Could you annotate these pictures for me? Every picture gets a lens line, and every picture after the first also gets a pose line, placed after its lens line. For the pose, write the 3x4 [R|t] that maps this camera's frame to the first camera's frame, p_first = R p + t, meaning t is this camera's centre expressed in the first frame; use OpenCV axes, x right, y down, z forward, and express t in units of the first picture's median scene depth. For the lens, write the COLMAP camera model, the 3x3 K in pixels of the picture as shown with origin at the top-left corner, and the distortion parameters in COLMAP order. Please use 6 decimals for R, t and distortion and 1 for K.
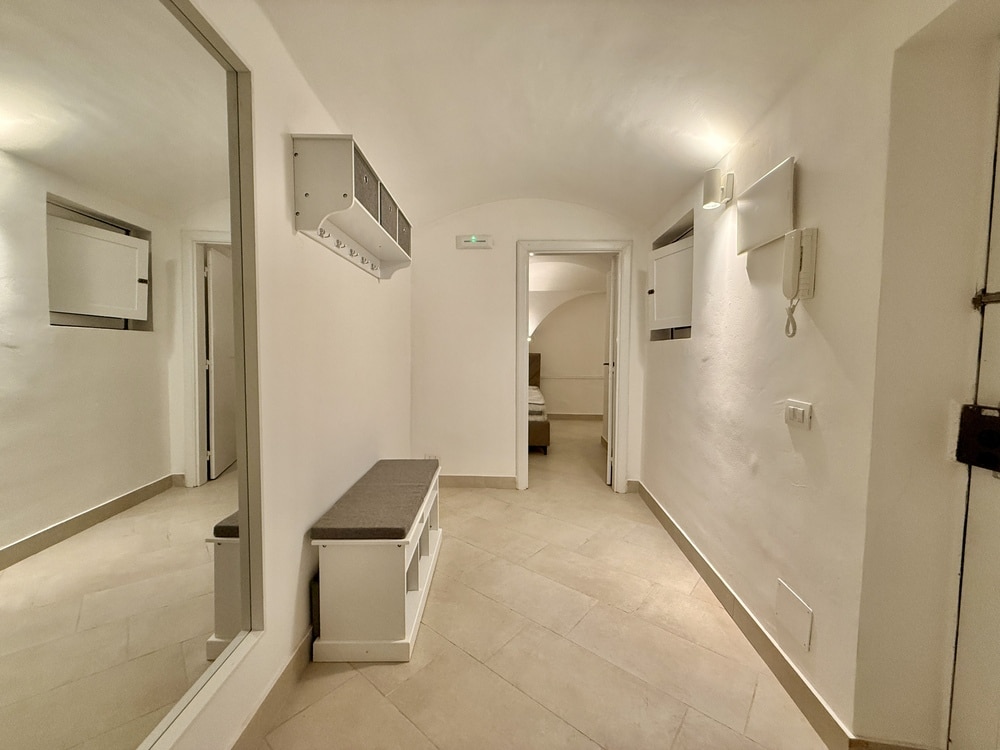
lens RADIAL K [[399.1, 0, 499.9], [0, 399.1, 371.5], [0, 0, 1]] dist [0.000367, -0.000557]
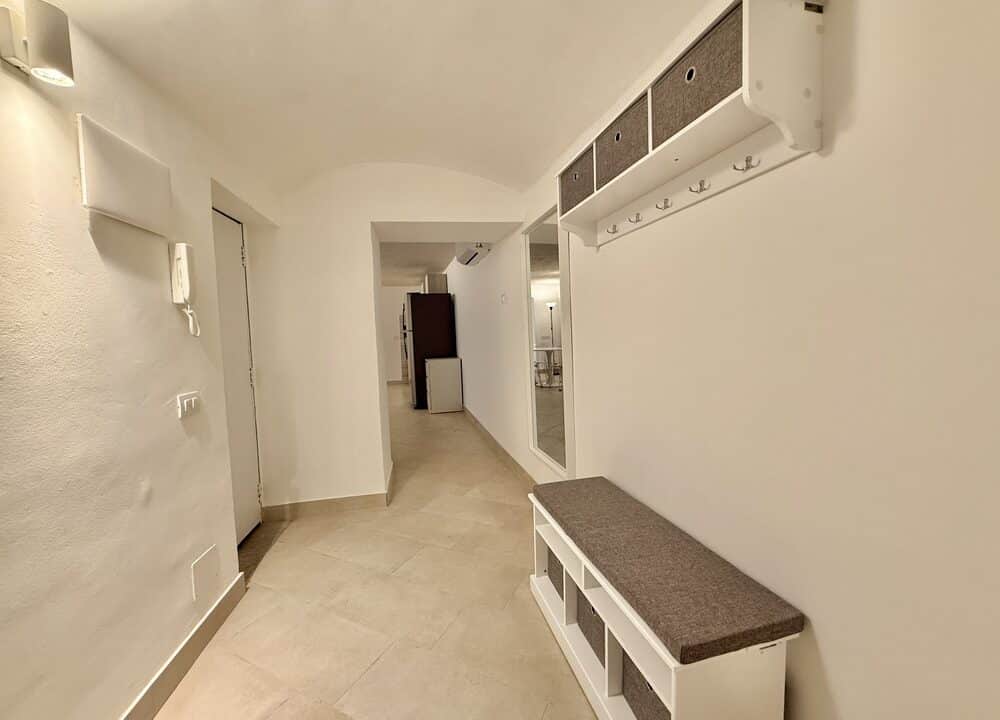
lens RADIAL K [[467.8, 0, 502.0], [0, 467.8, 358.2], [0, 0, 1]] dist [0.000004, -0.000069]
pose [[-0.977589, 0.035187, -0.207562, 0.124517], [0.012030, 0.993659, 0.111794, -0.140310], [0.210180, 0.106791, -0.971813, 2.119513]]
